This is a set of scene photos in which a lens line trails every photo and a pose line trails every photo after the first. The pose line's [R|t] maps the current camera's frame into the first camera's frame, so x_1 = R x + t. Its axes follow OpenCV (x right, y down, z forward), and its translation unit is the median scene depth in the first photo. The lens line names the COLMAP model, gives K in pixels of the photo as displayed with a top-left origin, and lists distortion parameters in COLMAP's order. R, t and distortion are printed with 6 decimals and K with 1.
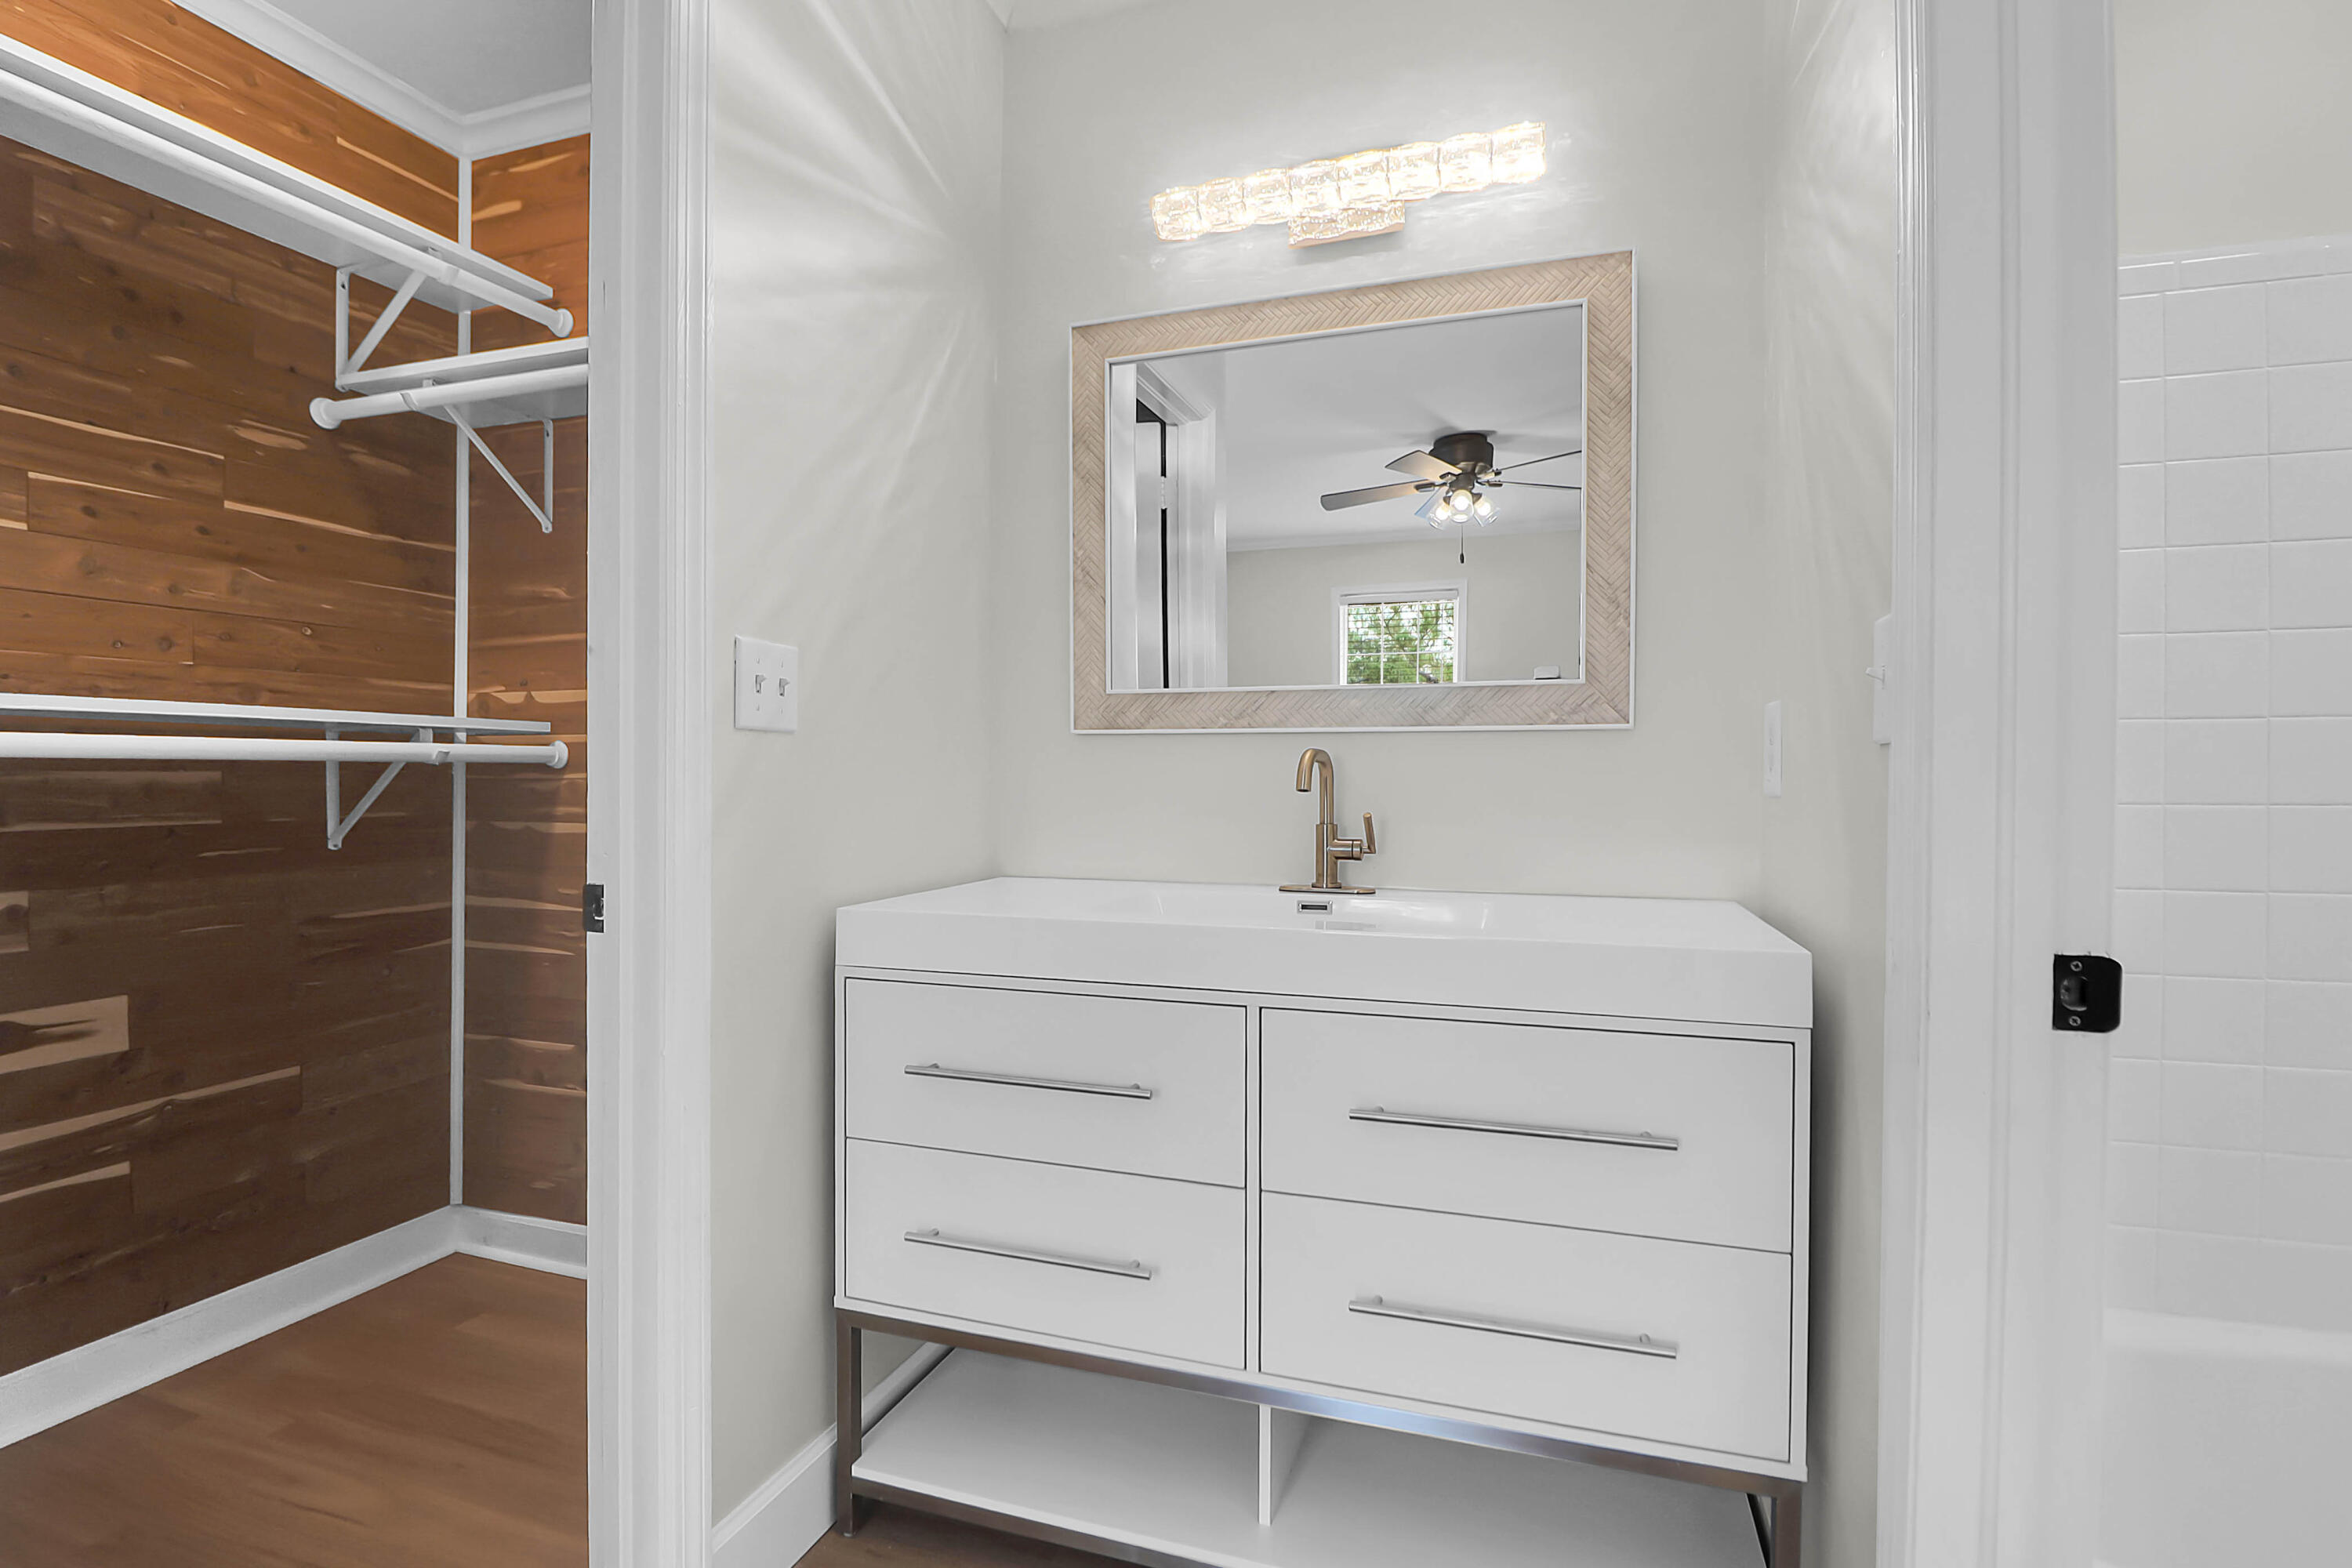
lens RADIAL K [[1087.3, 0, 1192.2], [0, 1087.3, 787.6], [0, 0, 1]] dist [-0.016609, -0.000533]
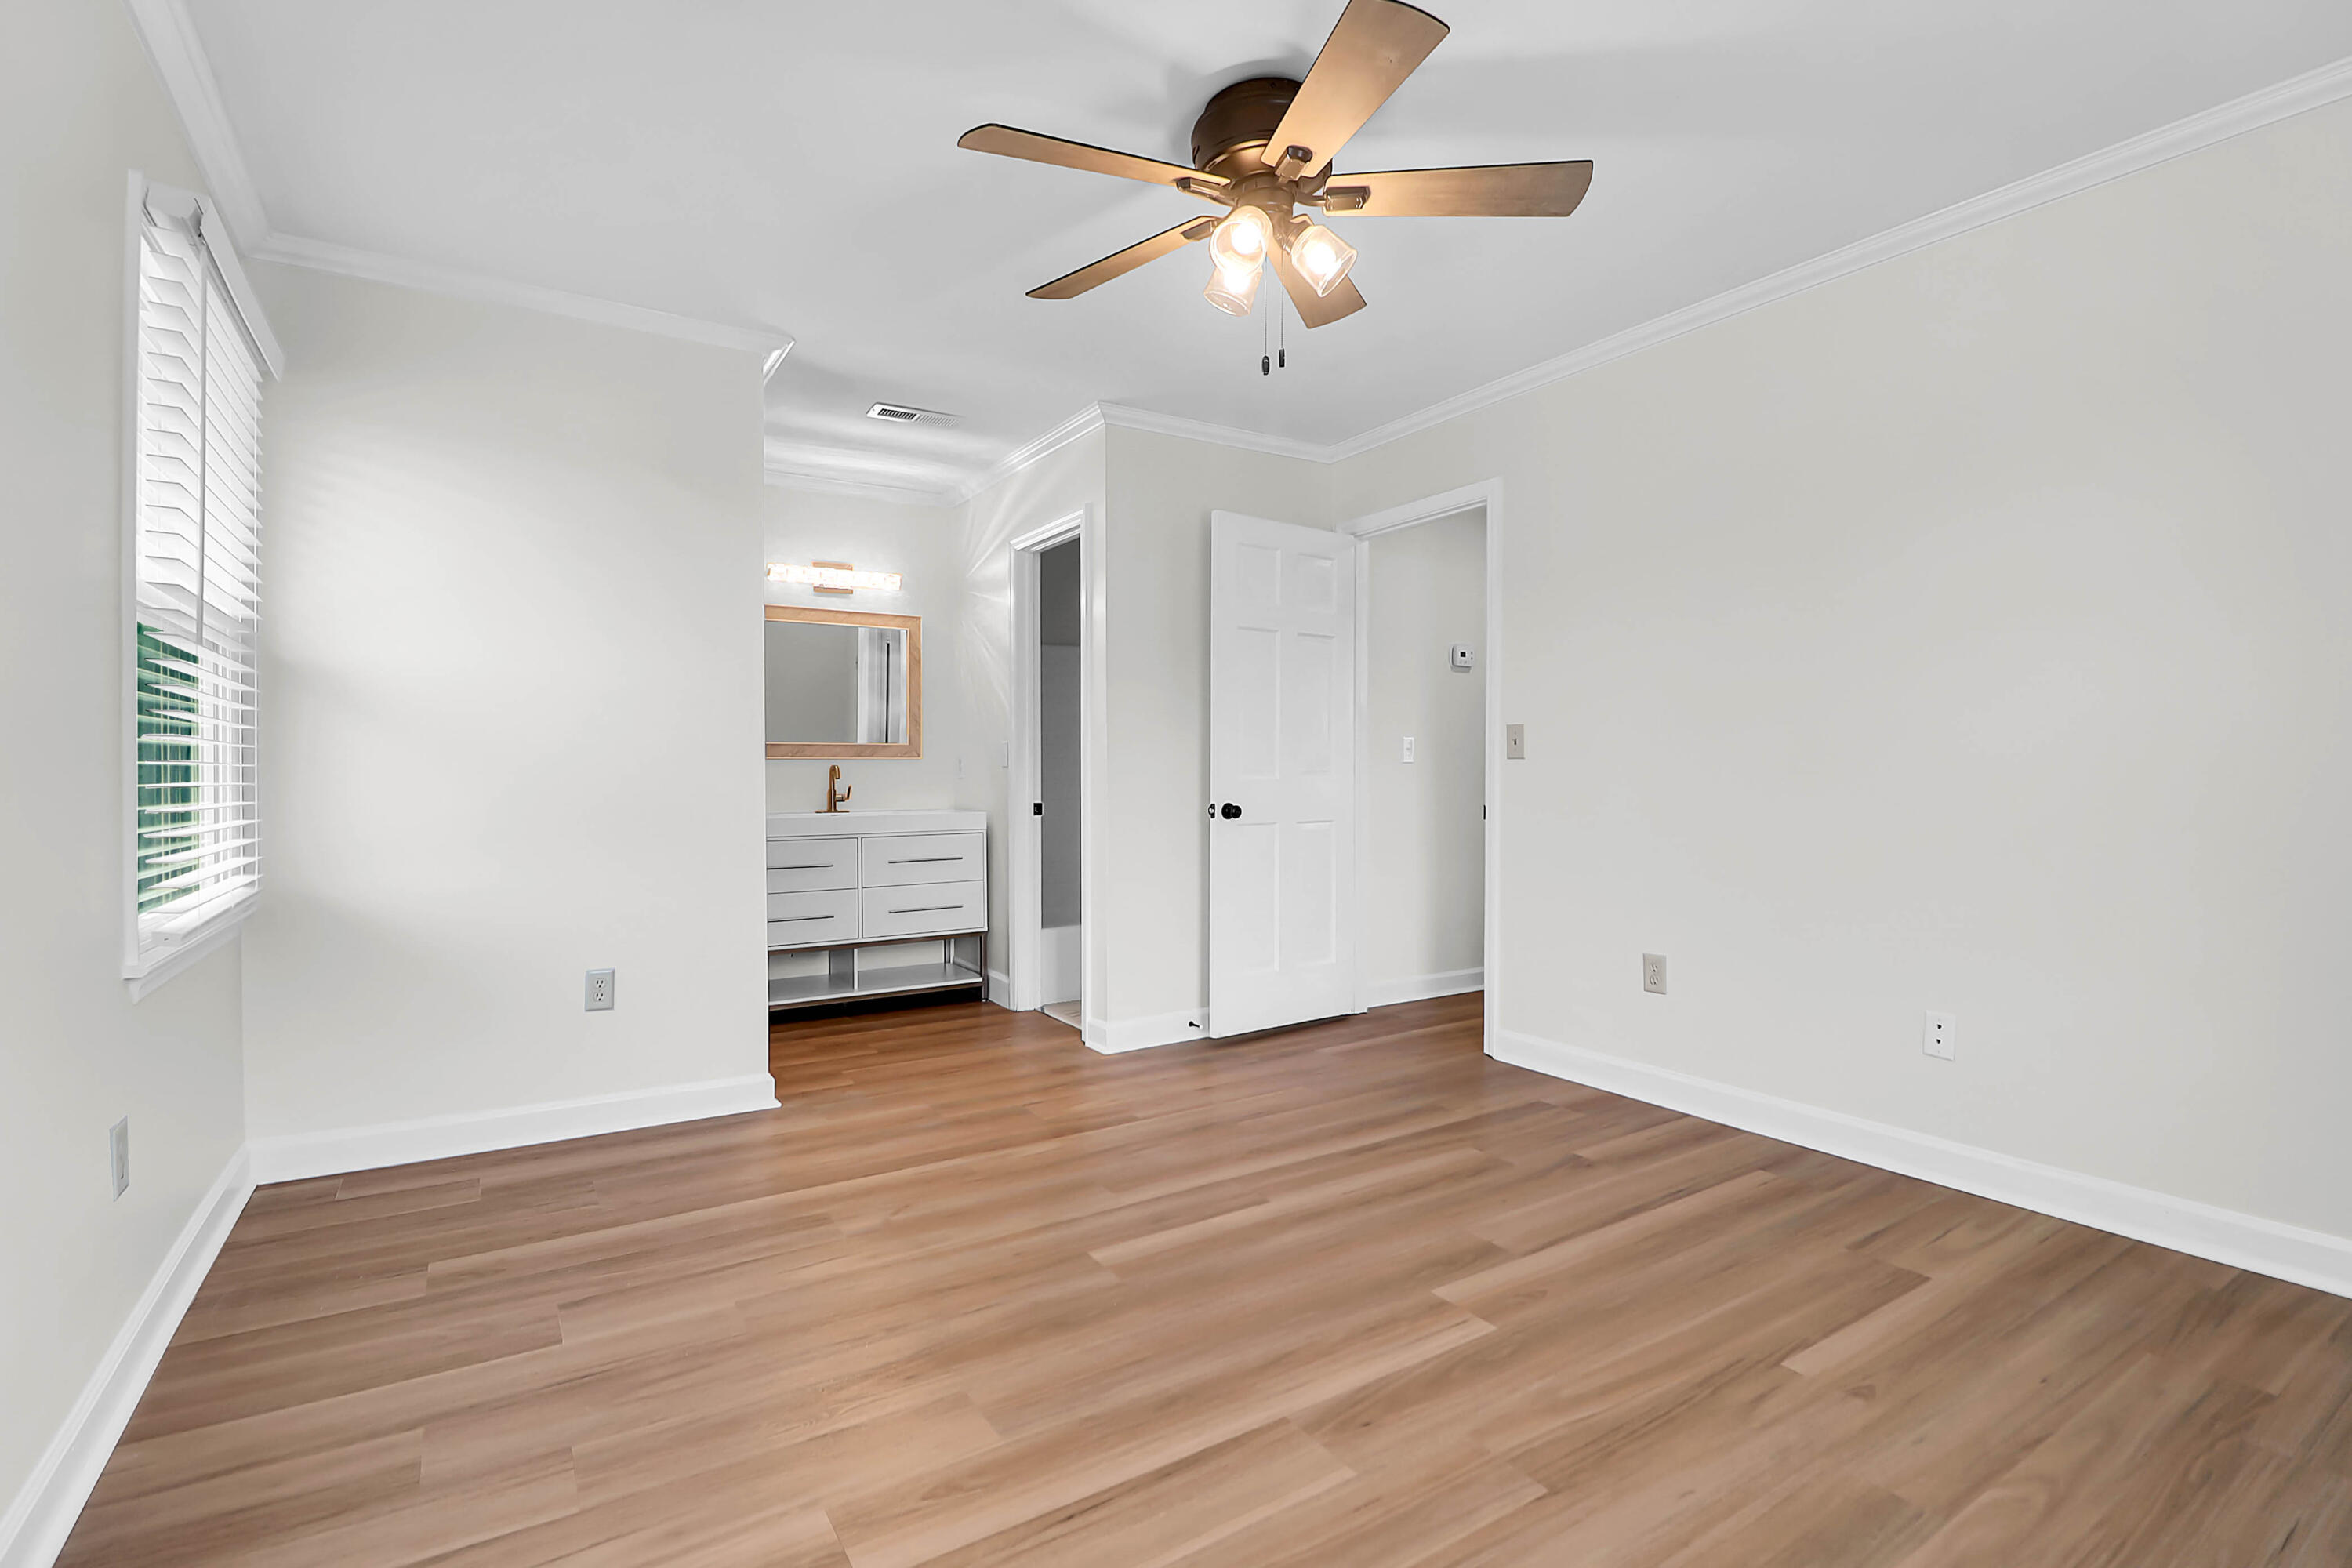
lens RADIAL K [[1087.3, 0, 1178.7], [0, 1087.3, 777.1], [0, 0, 1]] dist [-0.016609, -0.000533]
pose [[0.622437, -0.008606, 0.782622, -1.709375], [0.011109, 0.999936, 0.002161, 0.001870], [-0.782591, 0.007349, 0.622493, -1.693727]]
